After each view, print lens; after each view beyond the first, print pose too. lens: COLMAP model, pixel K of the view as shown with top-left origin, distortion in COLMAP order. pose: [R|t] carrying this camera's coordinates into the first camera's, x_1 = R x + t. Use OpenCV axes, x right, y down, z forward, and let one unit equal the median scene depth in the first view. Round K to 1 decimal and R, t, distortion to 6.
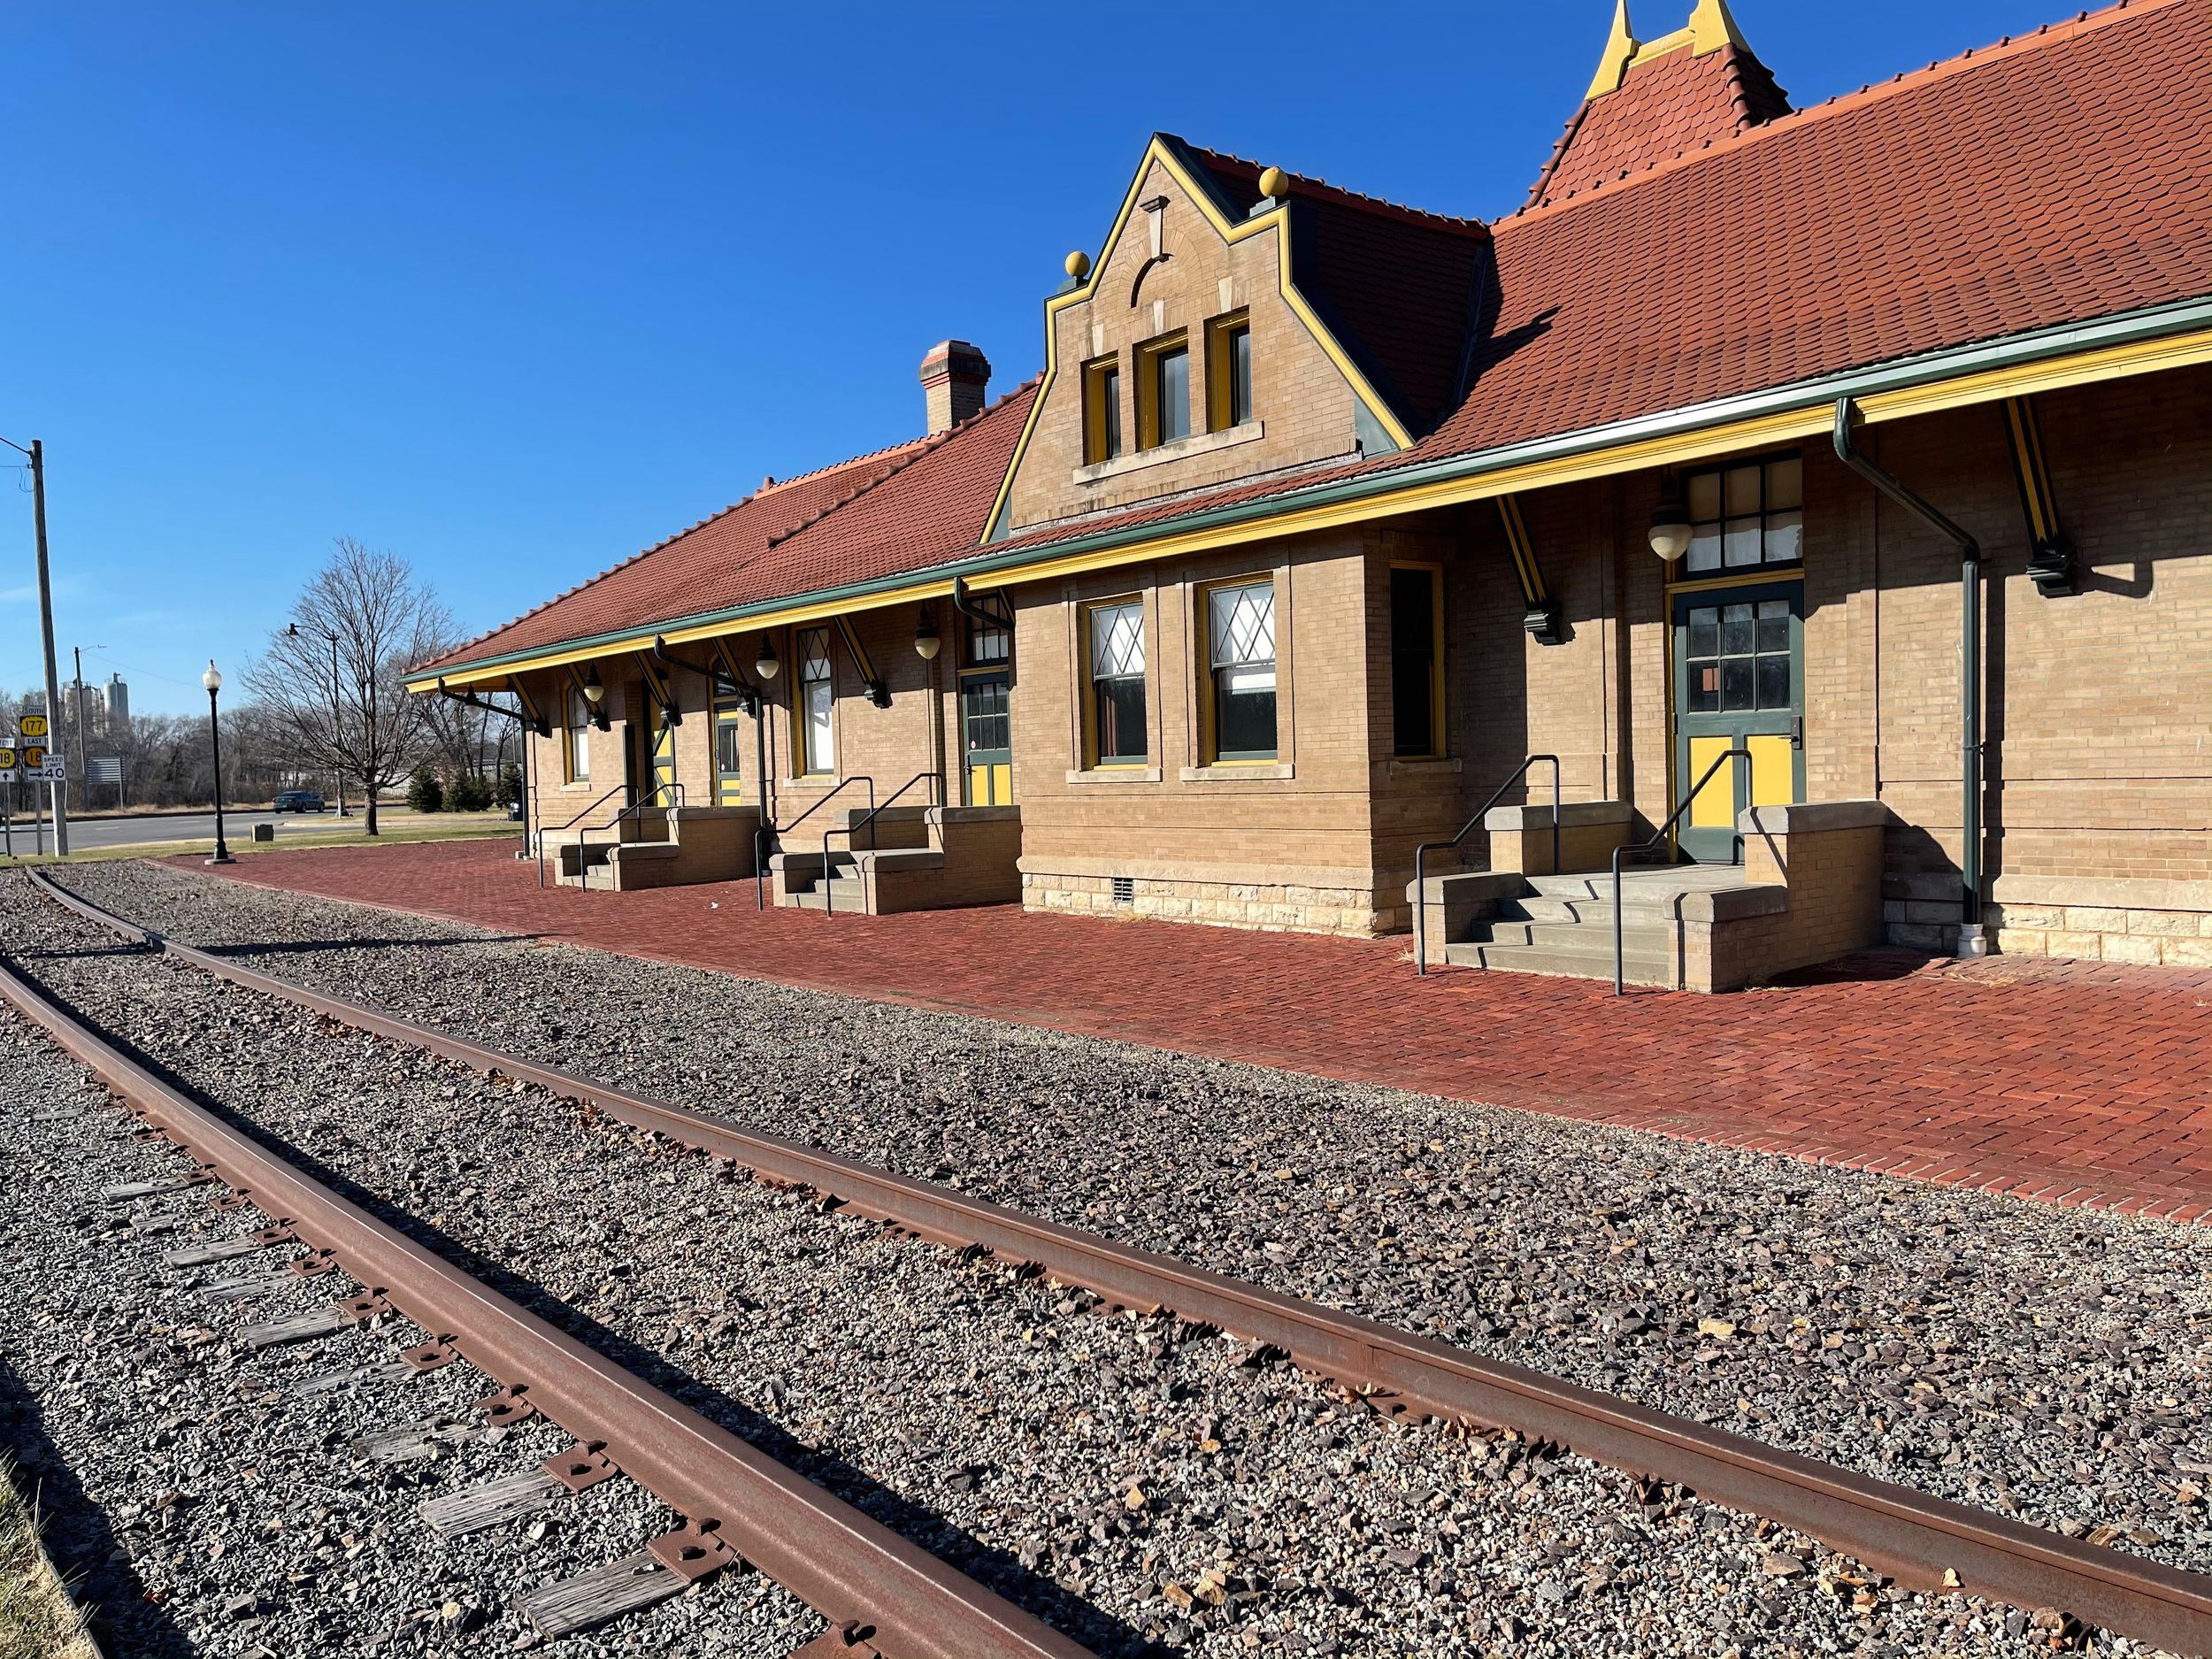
lens RADIAL K [[1689.8, 0, 1096.9], [0, 1689.8, 823.5], [0, 0, 1]] dist [0.014378, -0.017885]
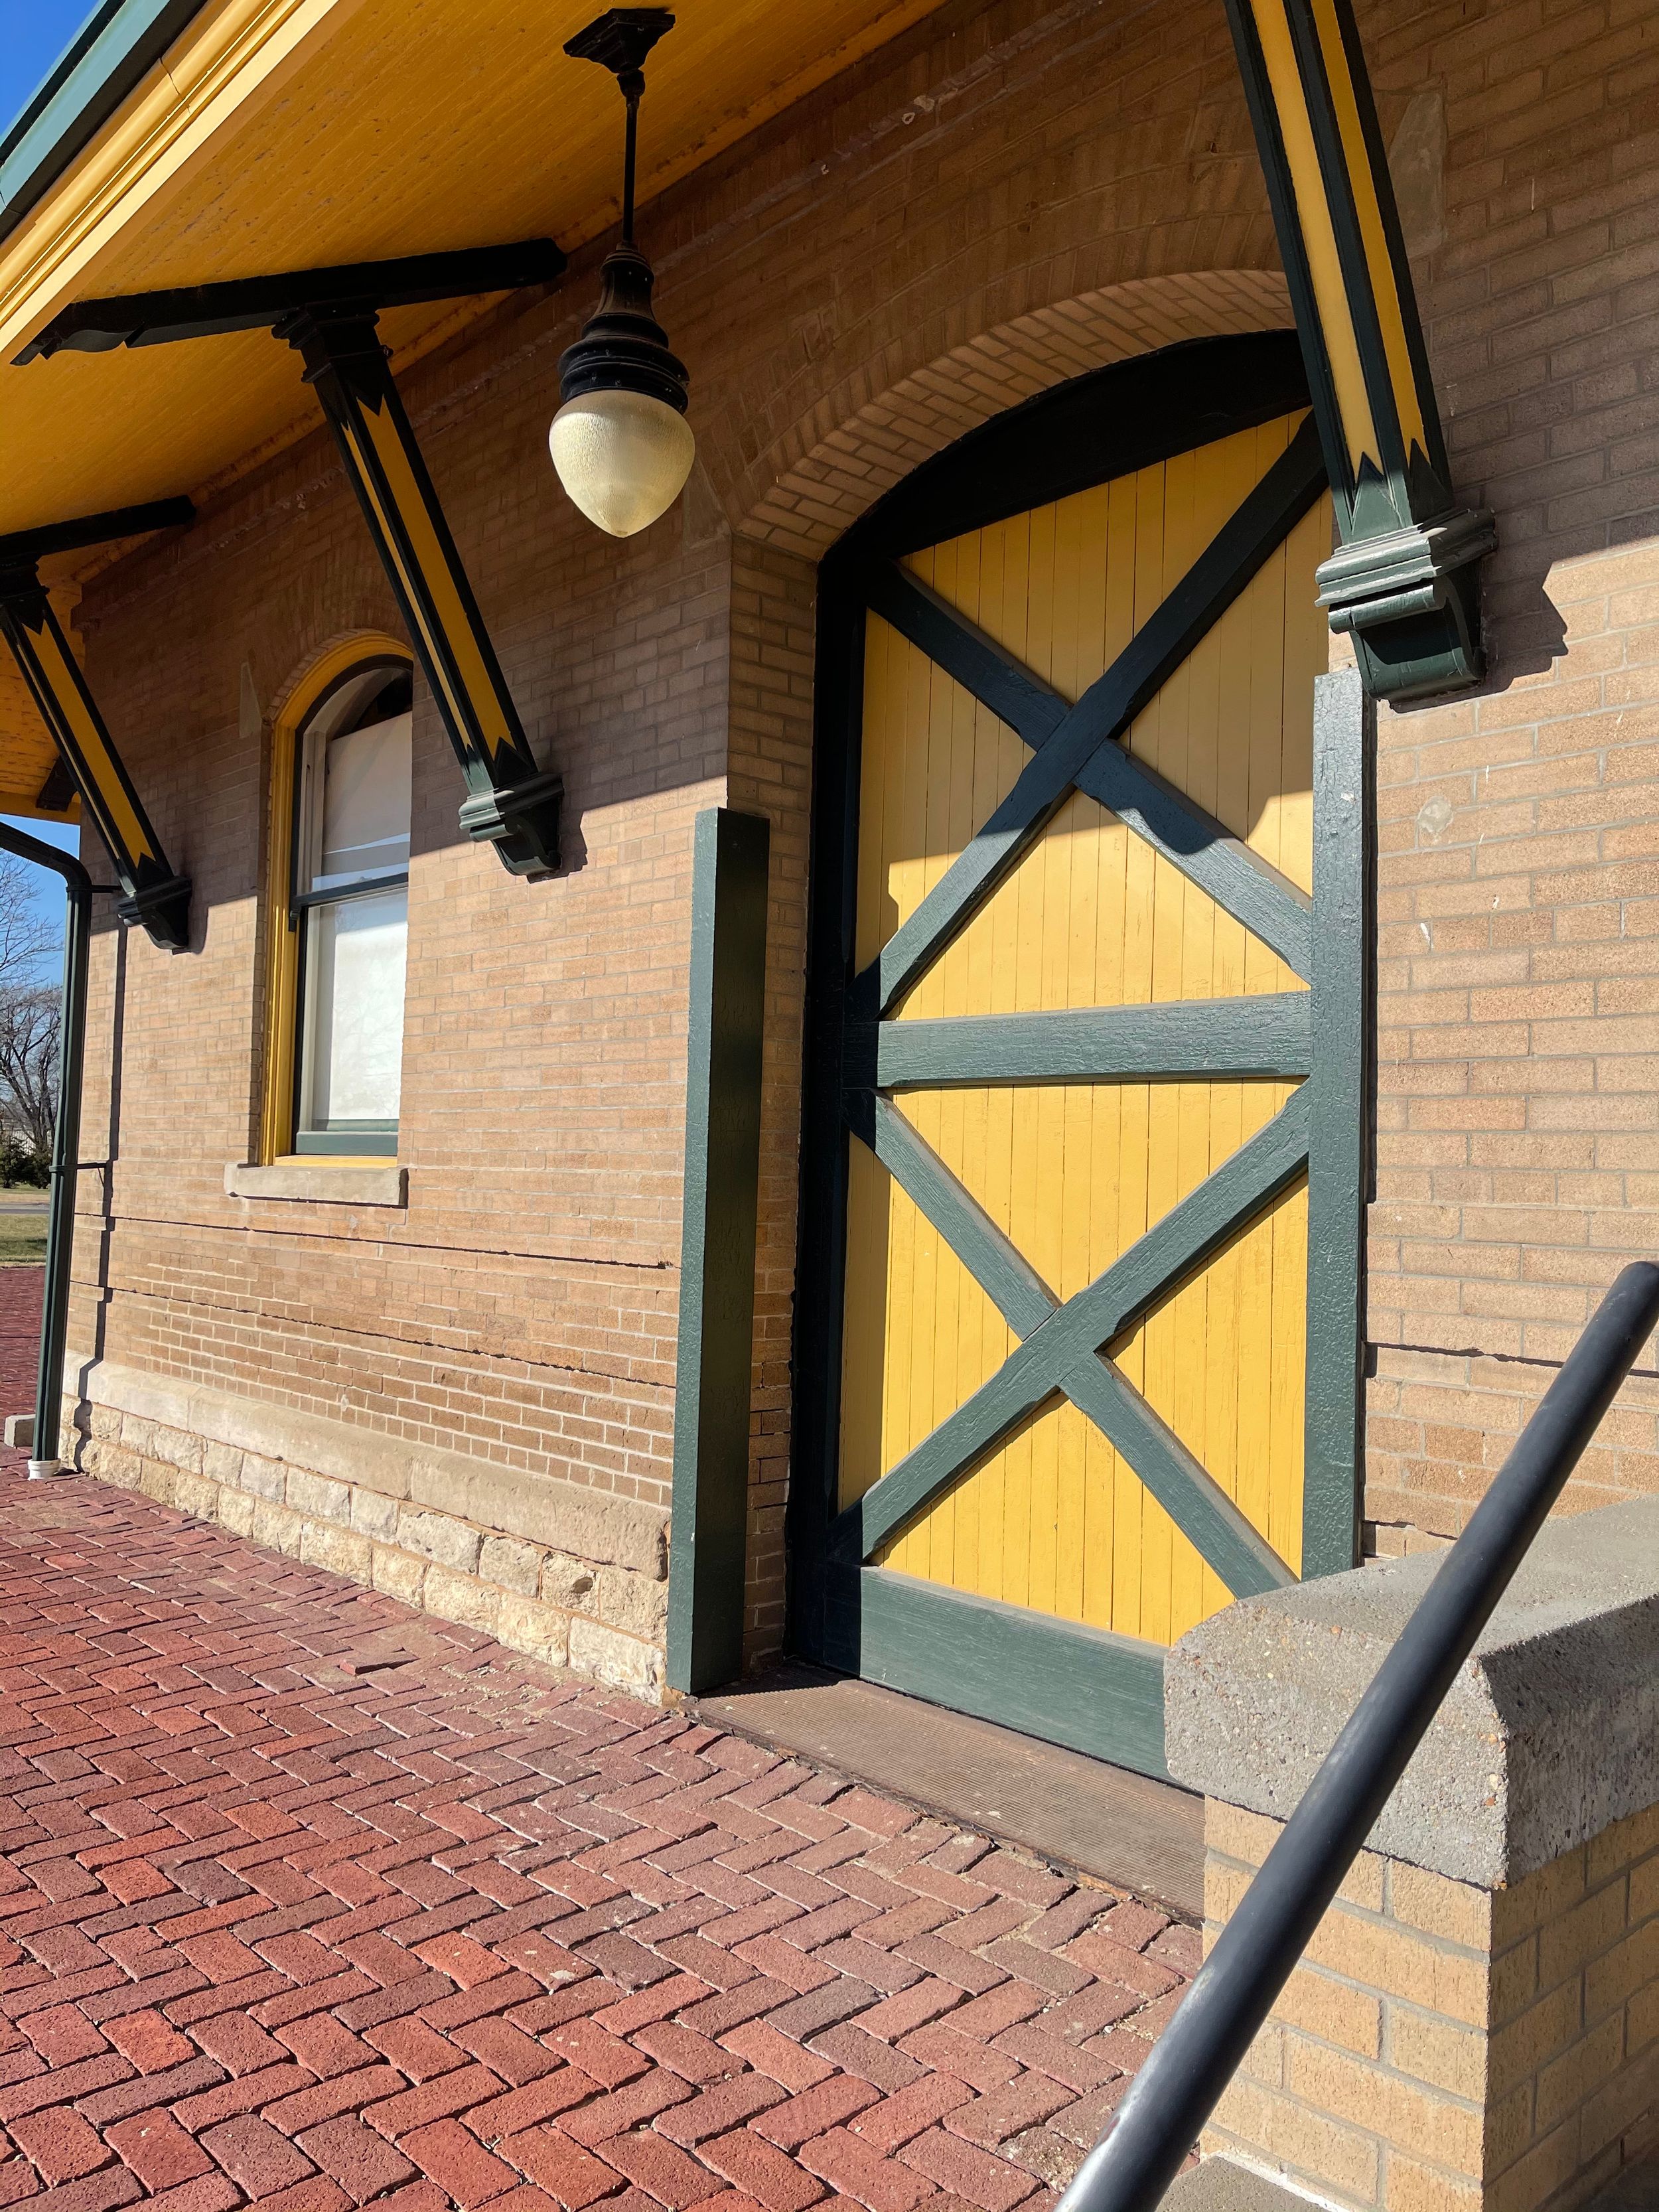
lens RADIAL K [[1689.7, 0, 829.9], [0, 1689.7, 1109.2], [0, 0, 1]] dist [0.014378, -0.017885]
pose [[0.996961, 0.038047, 0.067983, -1.023916], [-0.034643, 0.998119, -0.050578, -0.087160], [-0.069780, 0.048070, 0.996404, 3.114197]]
